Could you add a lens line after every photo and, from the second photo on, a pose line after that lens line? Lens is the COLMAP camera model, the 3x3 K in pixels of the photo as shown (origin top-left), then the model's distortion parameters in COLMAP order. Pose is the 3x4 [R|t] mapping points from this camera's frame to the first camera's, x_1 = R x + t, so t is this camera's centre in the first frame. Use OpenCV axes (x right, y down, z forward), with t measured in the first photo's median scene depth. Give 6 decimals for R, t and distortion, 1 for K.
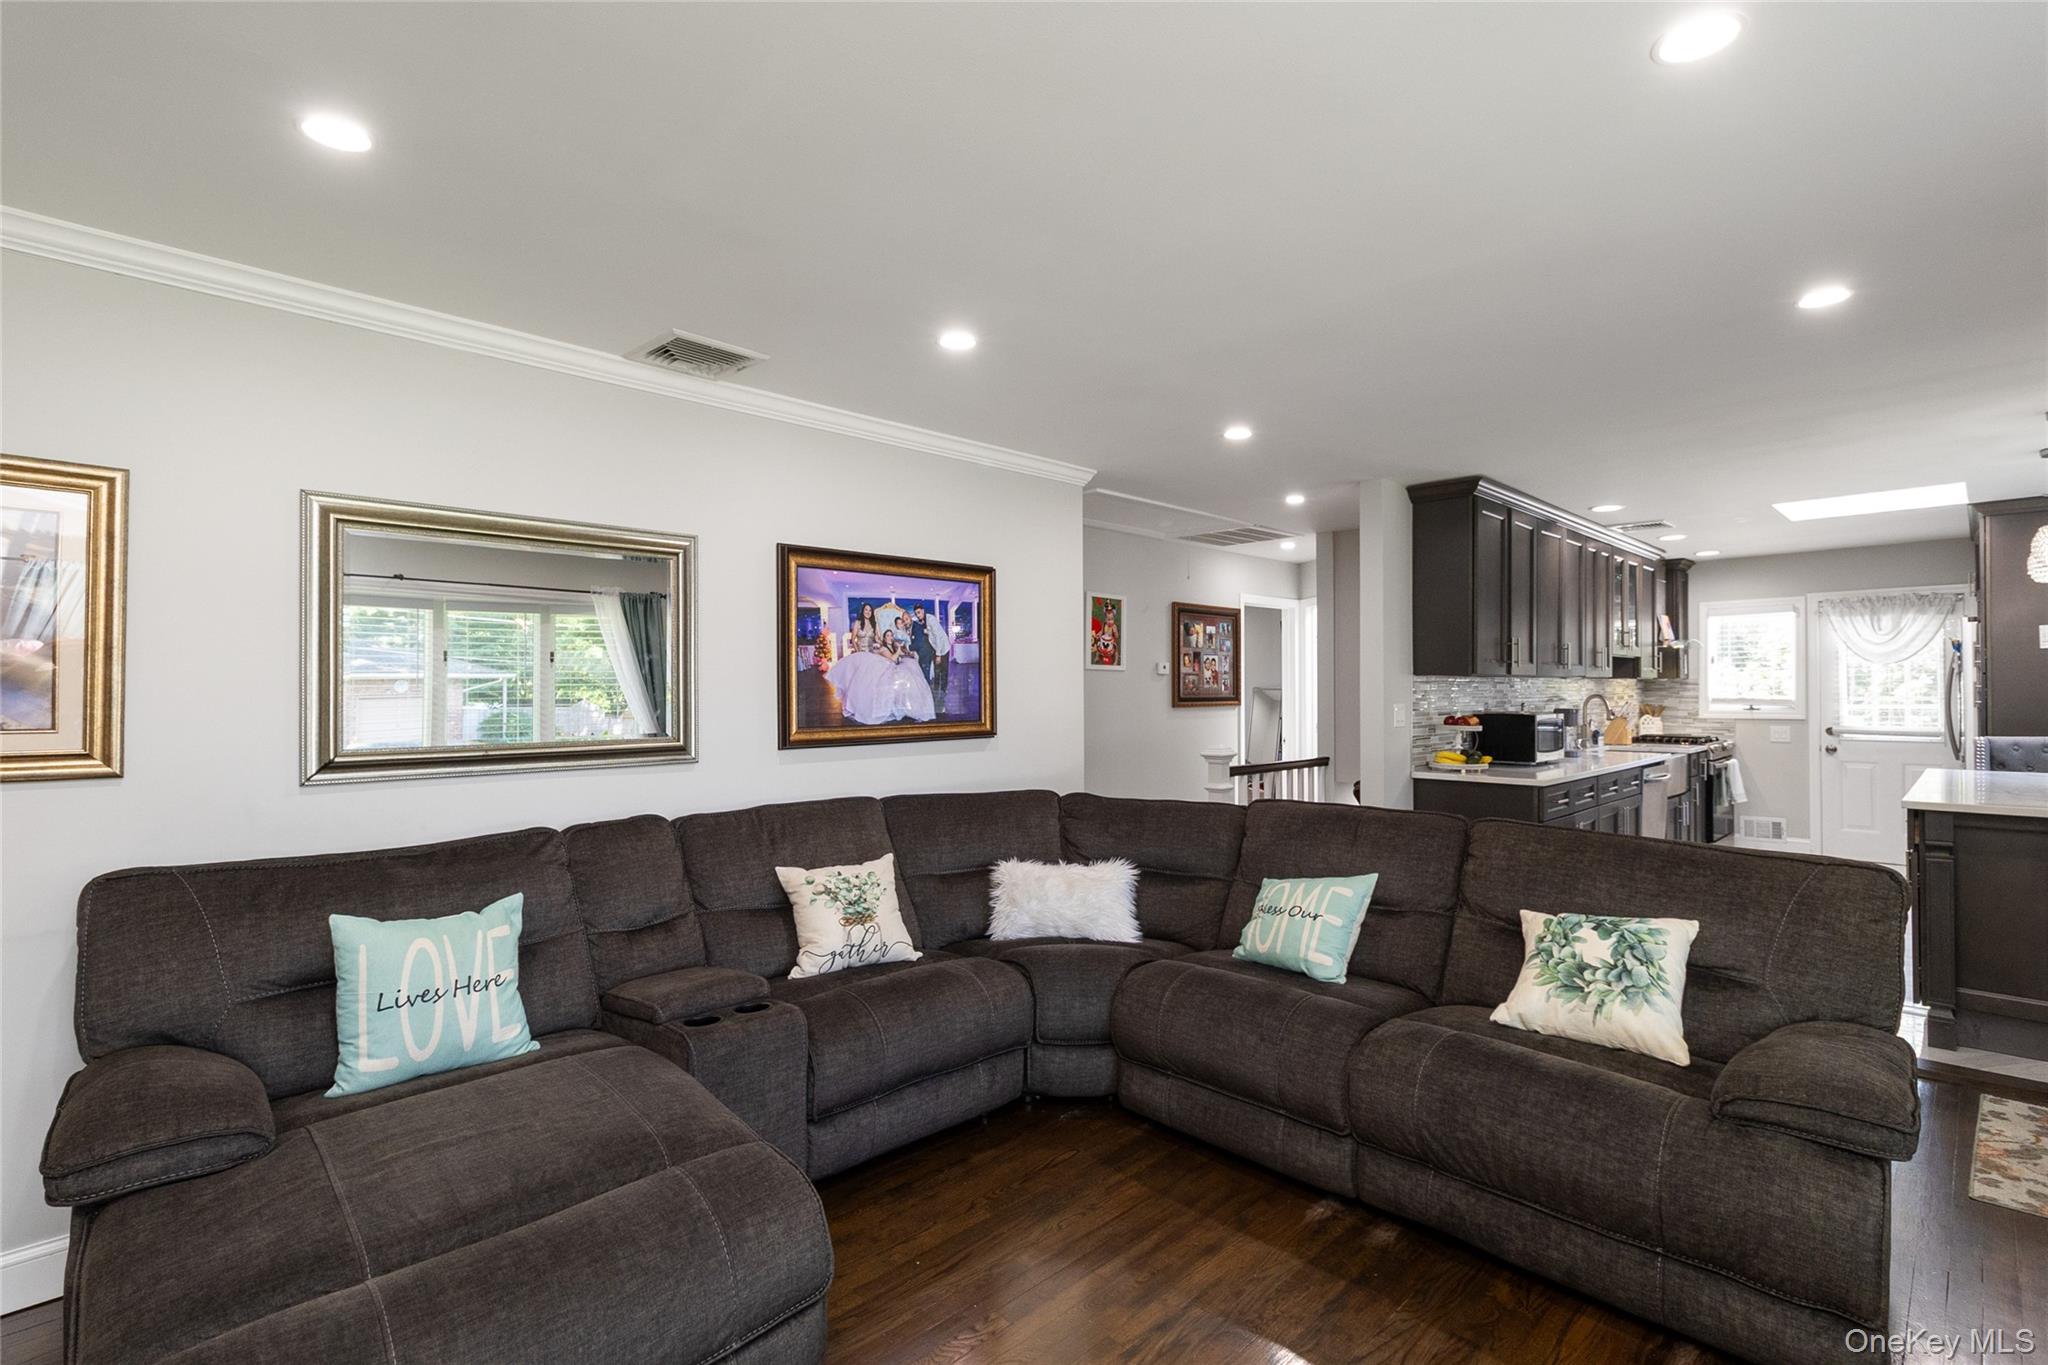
lens RADIAL K [[961.7, 0, 1017.3], [0, 961.7, 683.0], [0, 0, 1]] dist [0.003550, 0.001120]
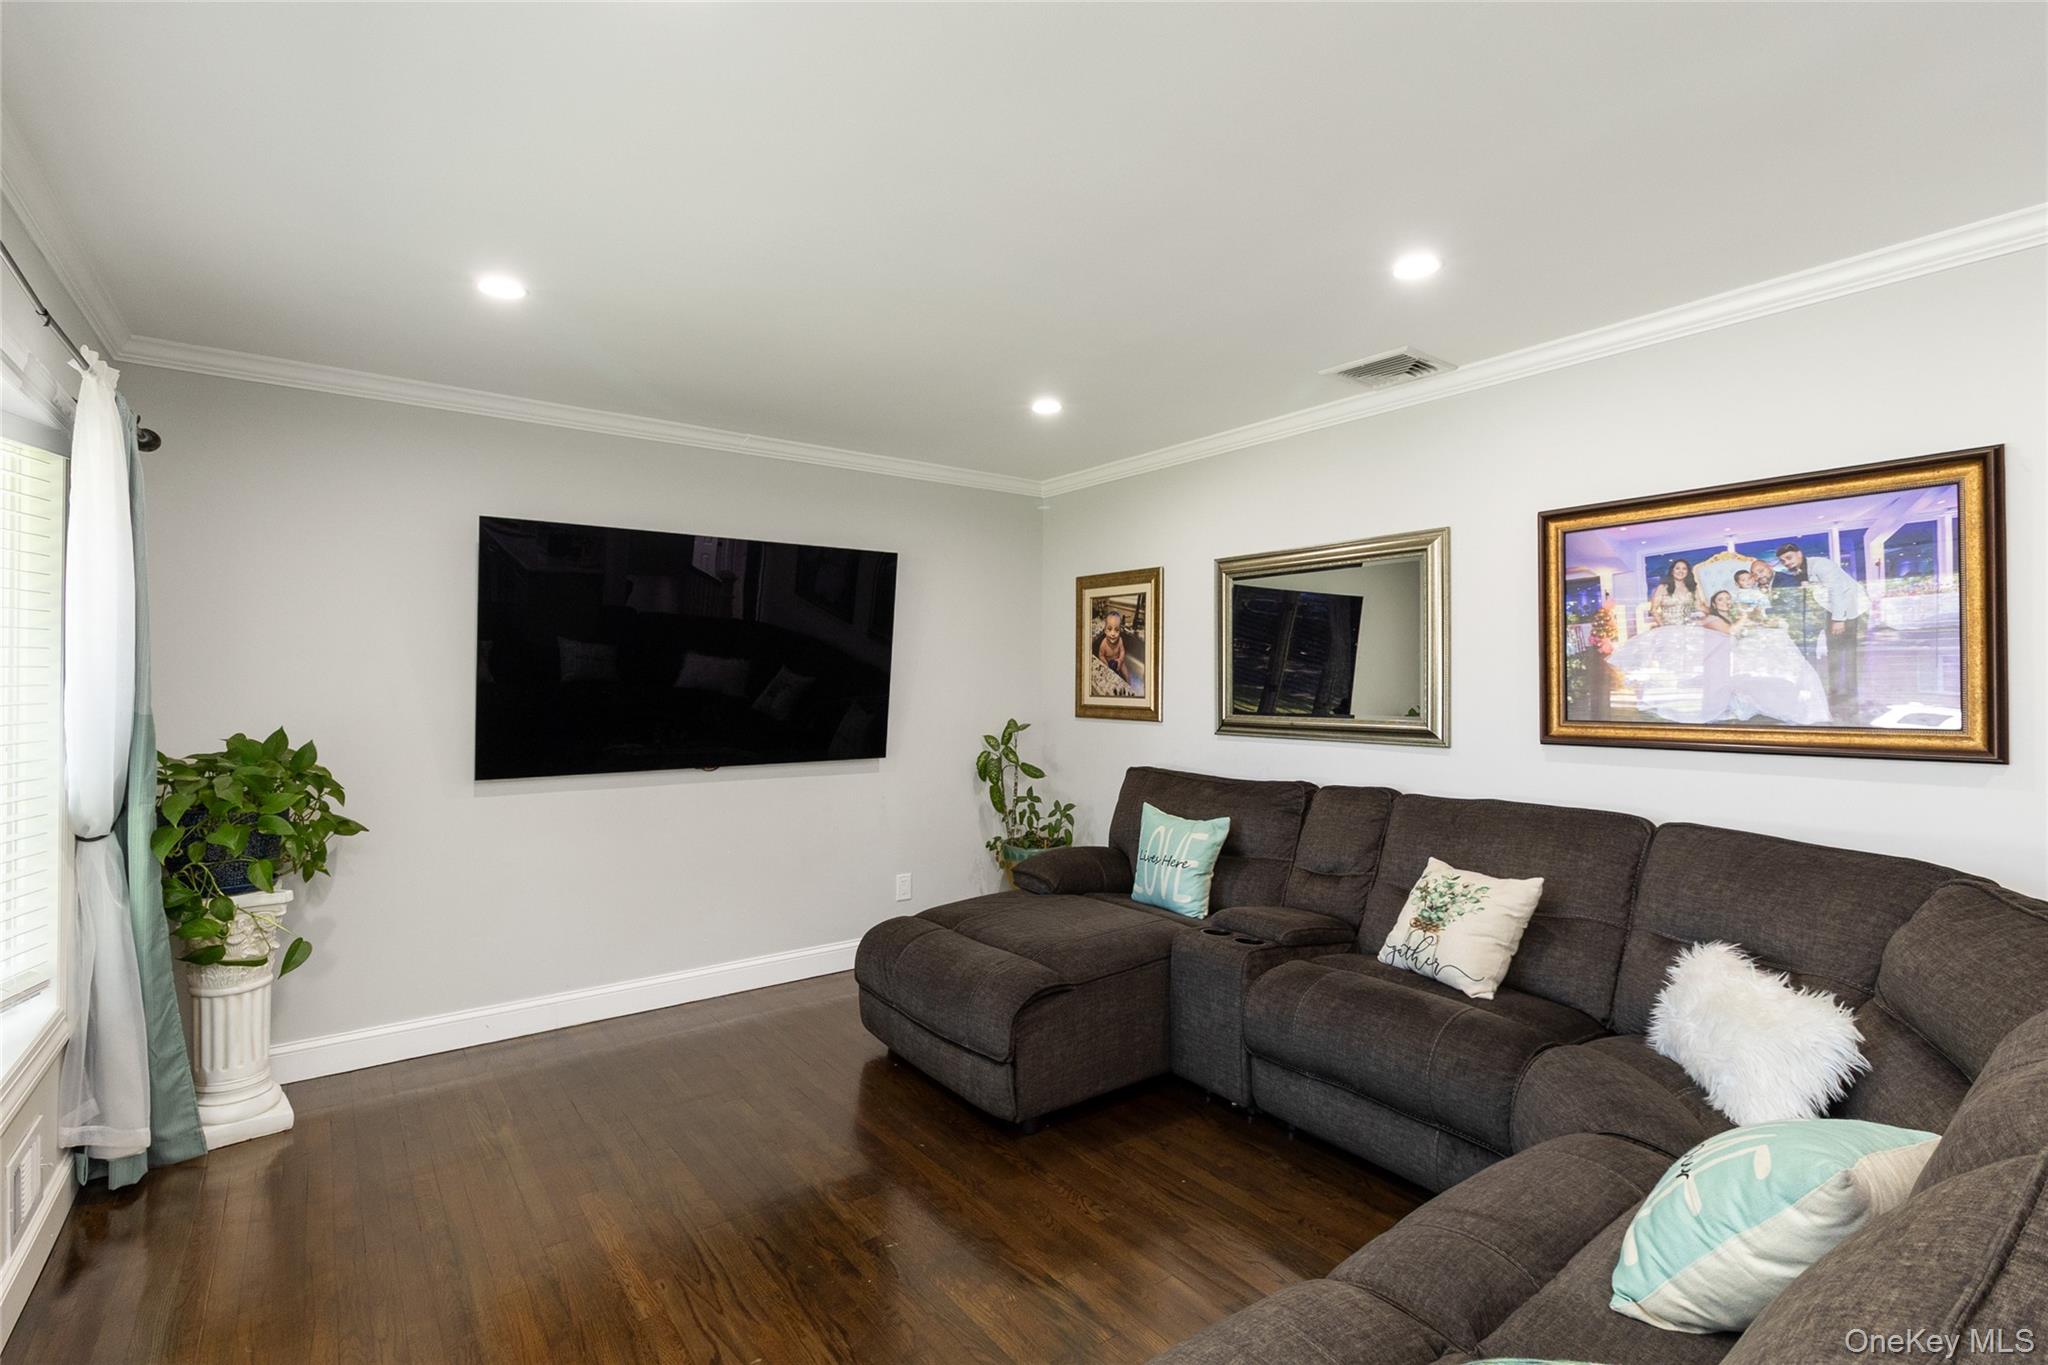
lens RADIAL K [[961.7, 0, 1021.0], [0, 961.7, 672.6], [0, 0, 1]] dist [0.003550, 0.001120]
pose [[-0.152263, -0.004748, -0.988329, 0.487989], [0.012087, 0.999905, -0.006665, 0.002263], [0.988266, -0.012961, -0.152191, 0.455682]]
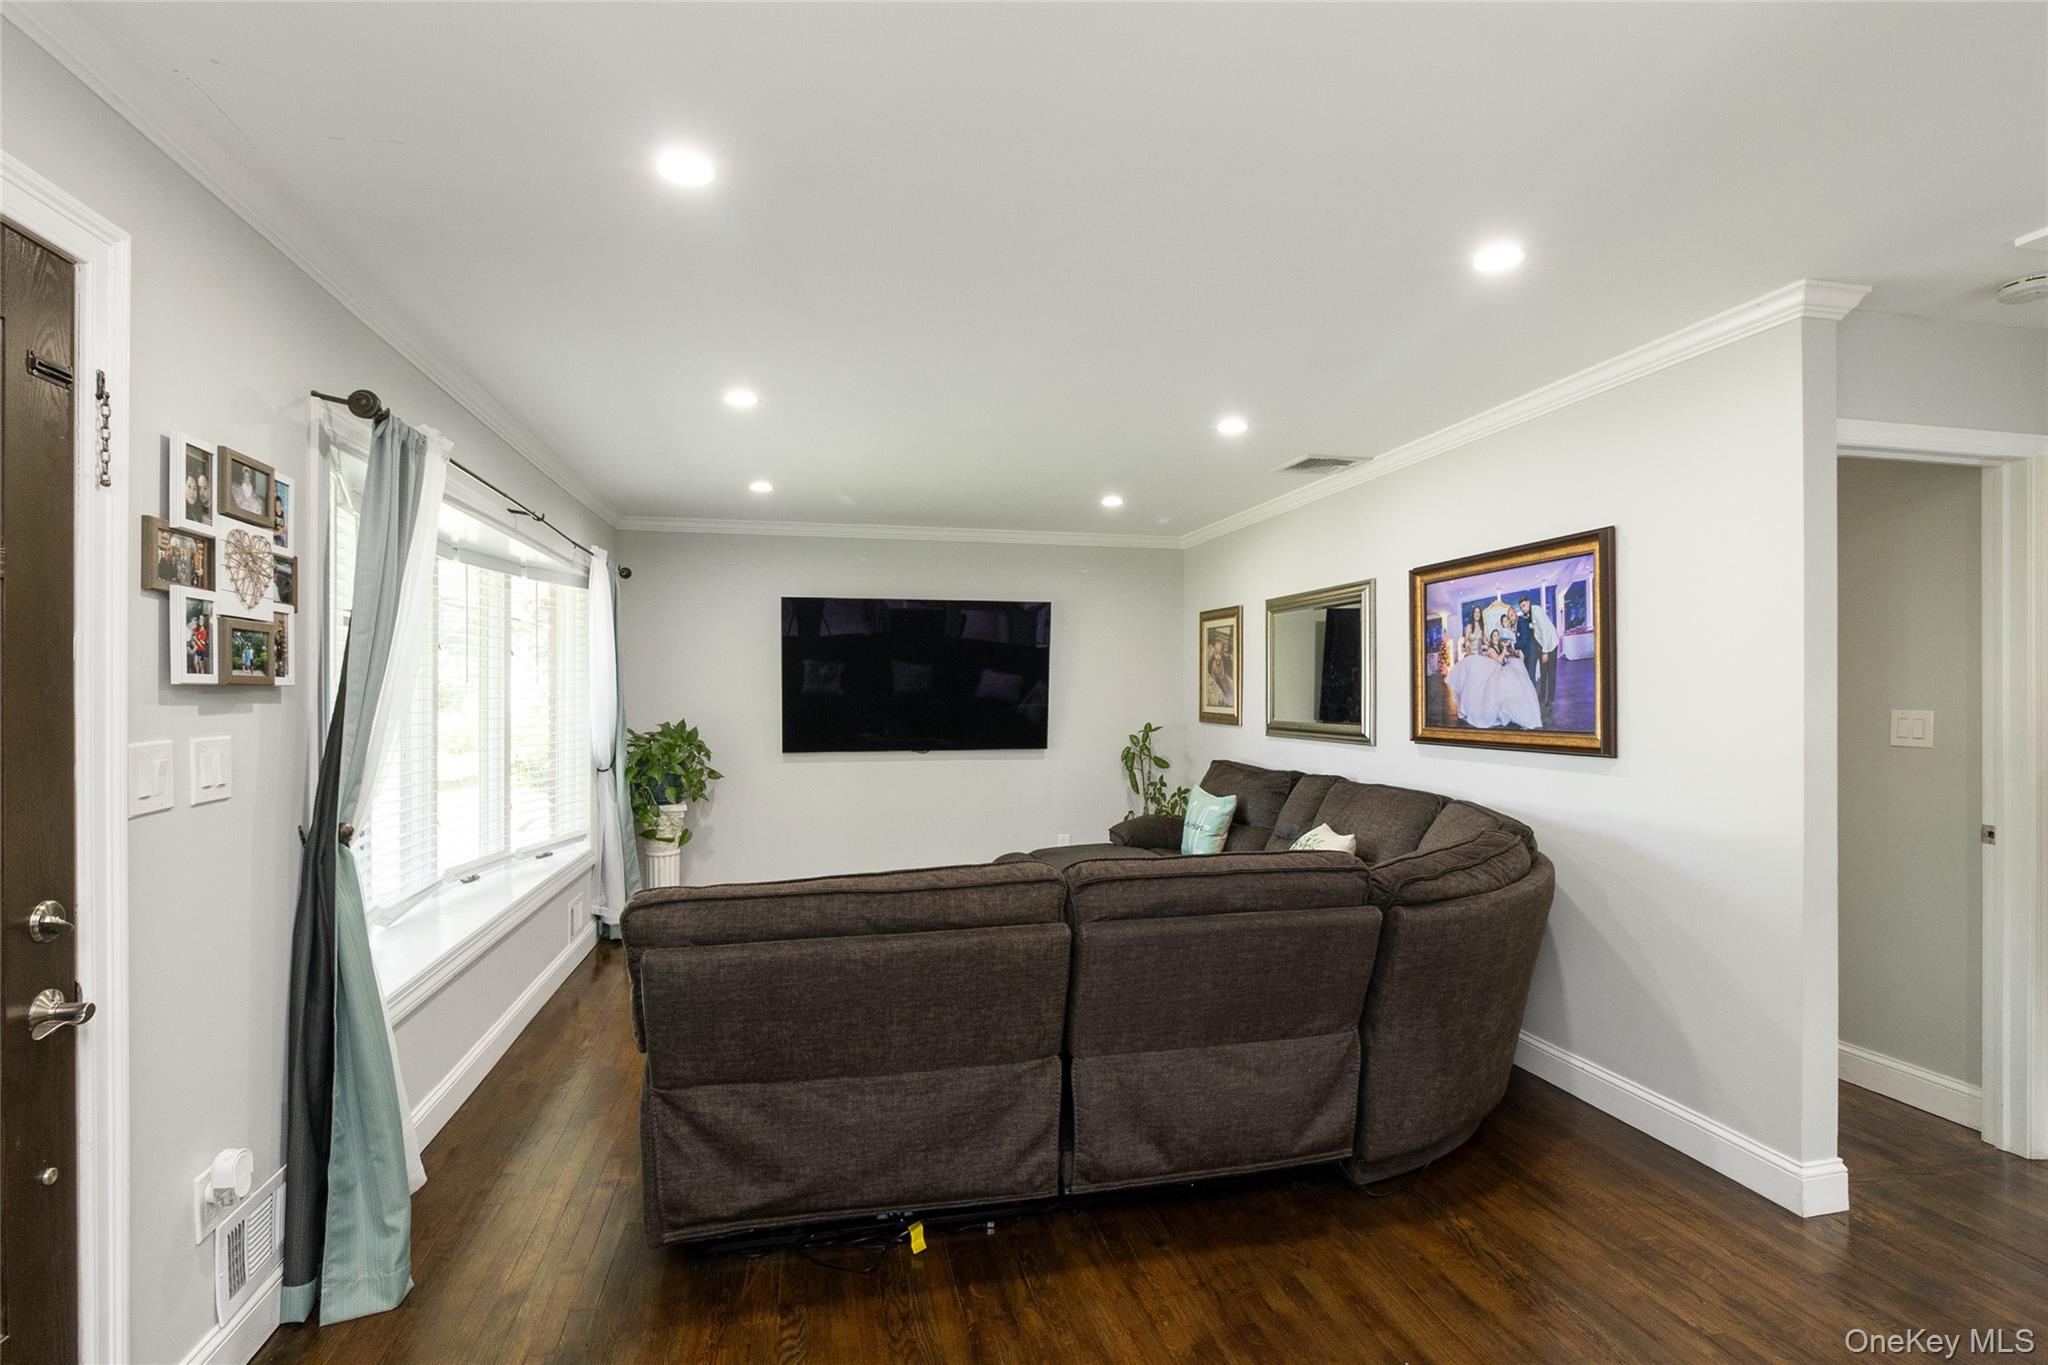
lens RADIAL K [[961.7, 0, 1014.1], [0, 961.7, 688.7], [0, 0, 1]] dist [0.003550, 0.001120]
pose [[-0.543989, 0.002664, -0.839088, 0.700176], [0.012056, 0.999917, -0.004642, 0.001214], [0.839005, -0.012641, -0.543976, 0.849628]]
